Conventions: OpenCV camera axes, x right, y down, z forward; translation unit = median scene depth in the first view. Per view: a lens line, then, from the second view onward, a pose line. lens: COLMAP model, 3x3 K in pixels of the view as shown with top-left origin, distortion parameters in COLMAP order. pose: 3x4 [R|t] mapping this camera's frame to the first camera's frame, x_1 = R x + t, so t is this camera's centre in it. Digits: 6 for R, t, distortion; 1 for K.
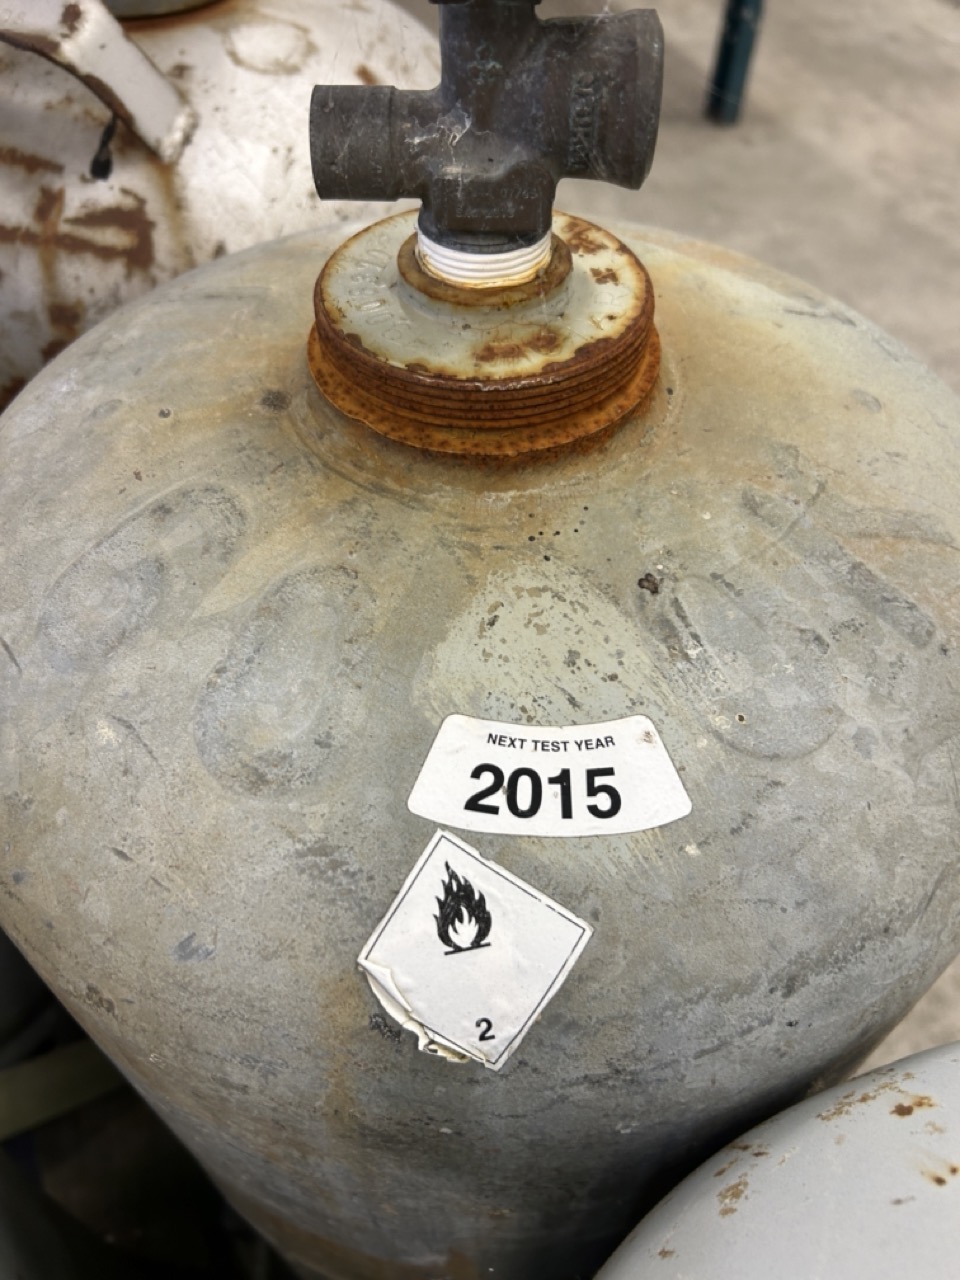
lens RADIAL K [[1006.4, 0, 488.0], [0, 1006.4, 642.3], [0, 0, 1]] dist [0.036899, -0.072393]
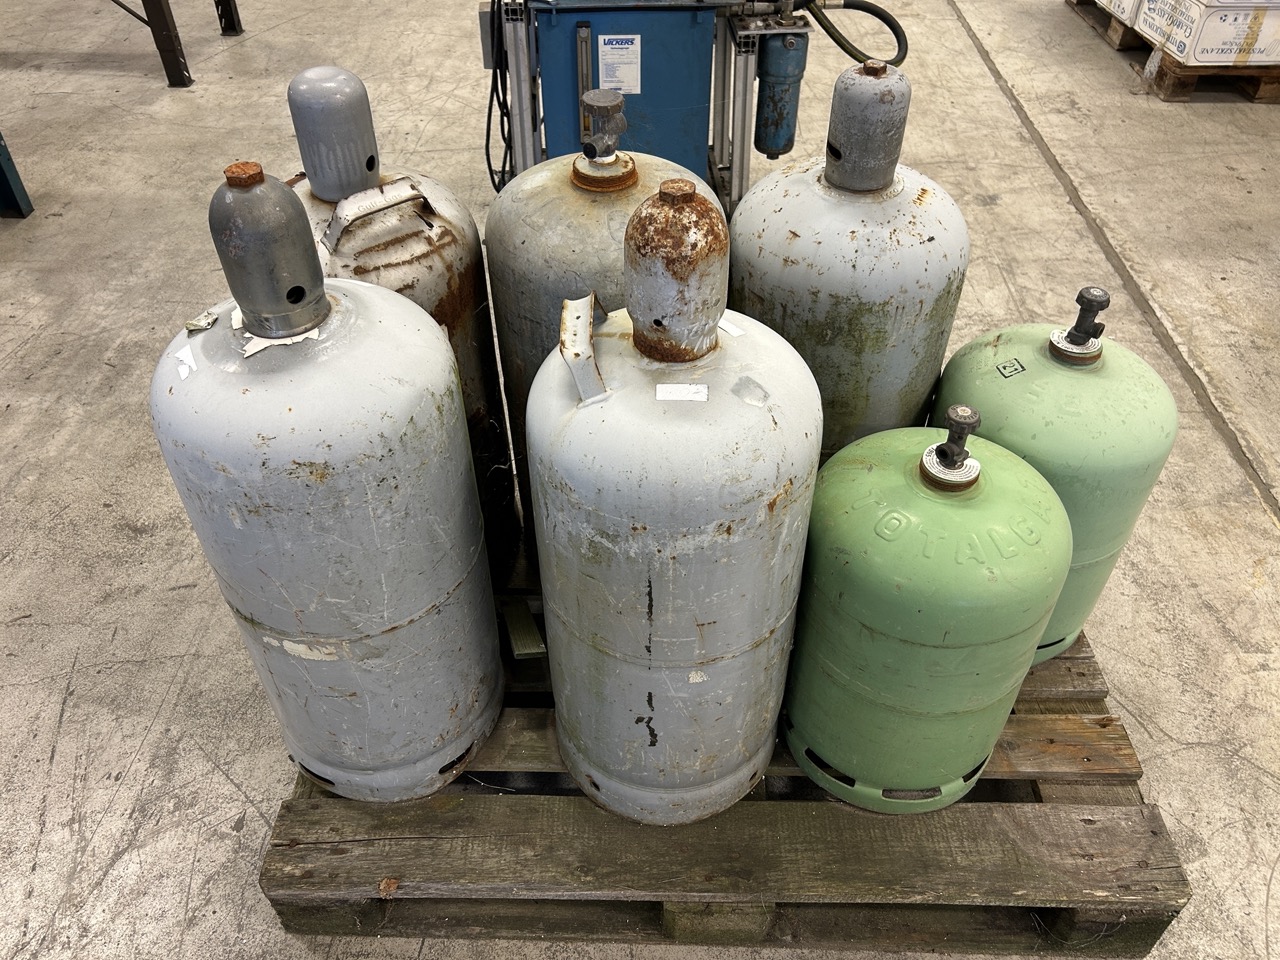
lens RADIAL K [[1000.1, 0, 639.3], [0, 1000.1, 468.3], [0, 0, 1]] dist [0.042741, -0.060069]
pose [[0.417081, -0.626081, 0.658838, -4.740456], [0.693549, 0.687739, 0.214490, -0.261903], [-0.587396, 0.367476, 0.721060, -2.535623]]
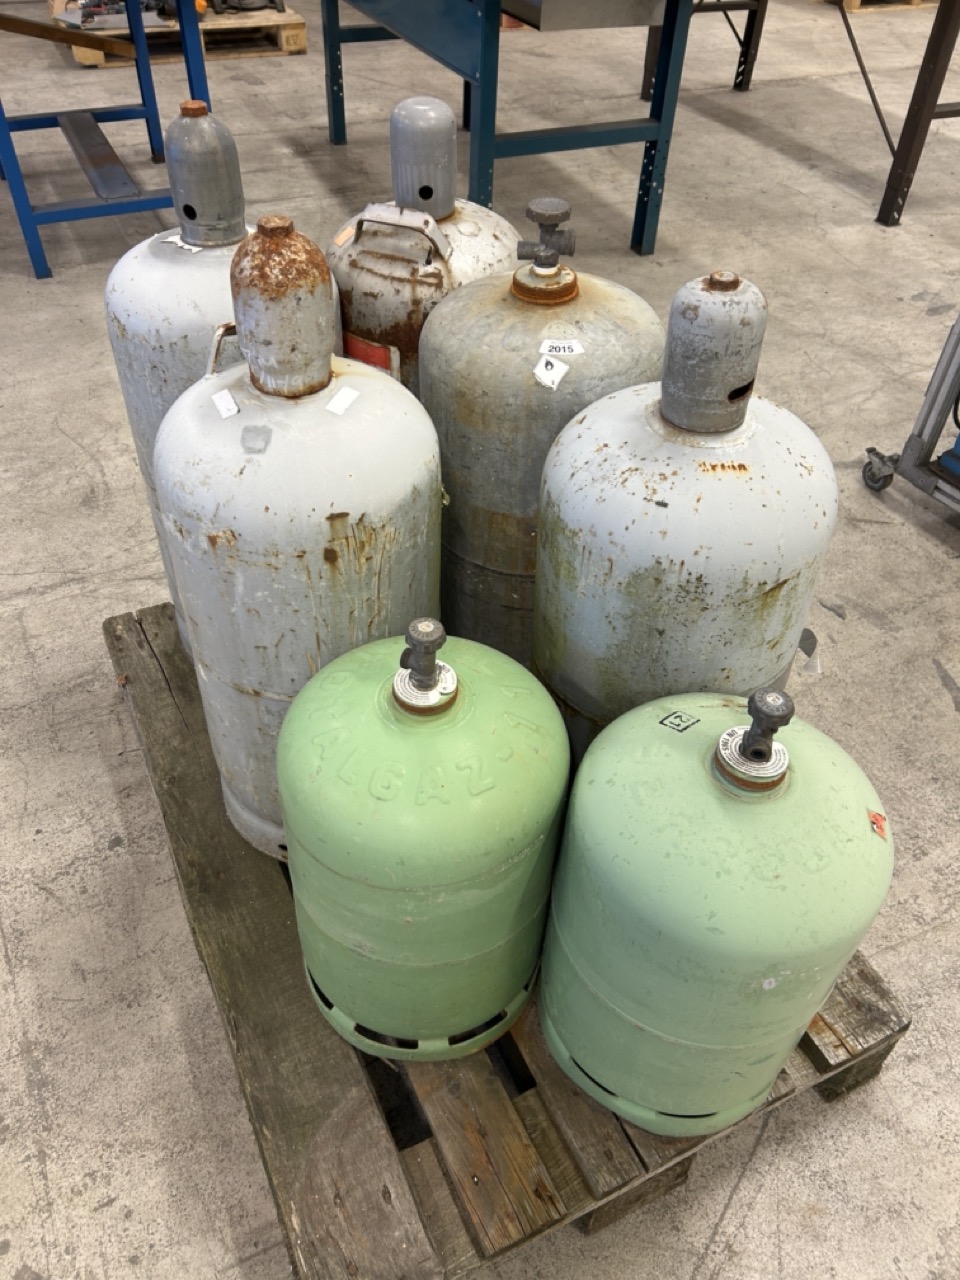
lens RADIAL K [[1000.1, 0, 480.0], [0, 1000.1, 640.0], [0, 0, 1]] dist [0.042741, -0.060069]
pose [[0.999493, -0.025475, 0.019122, -0.518041], [0.027481, 0.993181, -0.113295, 2.236275], [-0.016105, 0.113763, 0.993377, -4.213901]]
